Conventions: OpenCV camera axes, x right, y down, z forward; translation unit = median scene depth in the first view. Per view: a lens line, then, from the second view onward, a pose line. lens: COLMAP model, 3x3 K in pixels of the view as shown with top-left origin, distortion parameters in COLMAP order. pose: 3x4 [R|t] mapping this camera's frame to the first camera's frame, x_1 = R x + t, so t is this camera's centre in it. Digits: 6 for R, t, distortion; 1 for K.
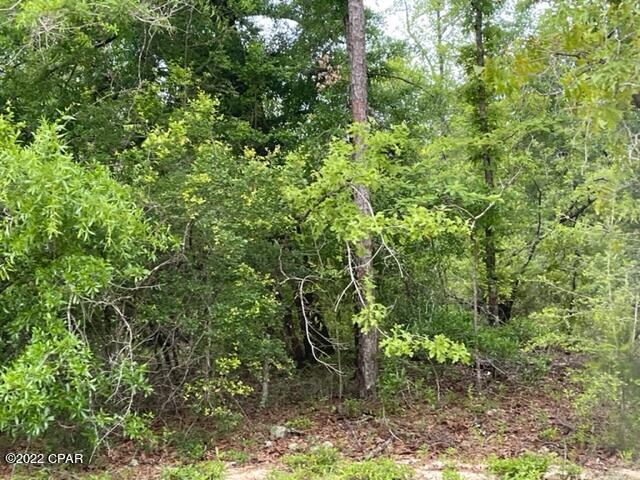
lens RADIAL K [[1011.9, 0, 320.1], [0, 1011.9, 240.0], [0, 0, 1]] dist [0.151657, 0.000000]
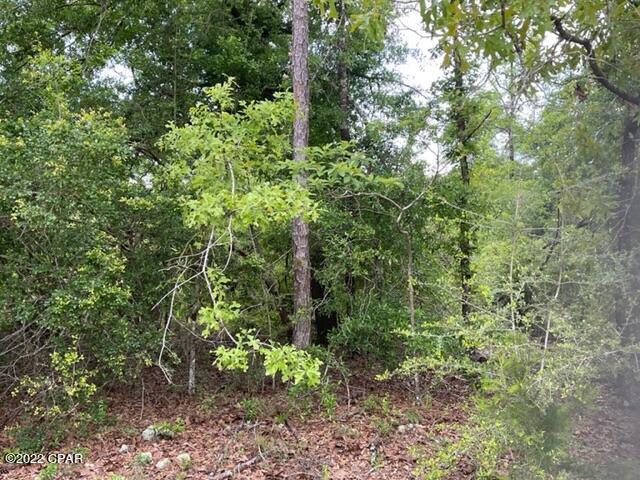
lens RADIAL K [[654.6, 0, 323.8], [0, 654.6, 245.8], [0, 0, 1]] dist [0.037454, 0.000000]
pose [[0.976810, 0.047150, -0.208852, 0.244674], [-0.044233, 0.998848, 0.018617, 0.003877], [0.209489, -0.008948, 0.977770, 0.495425]]
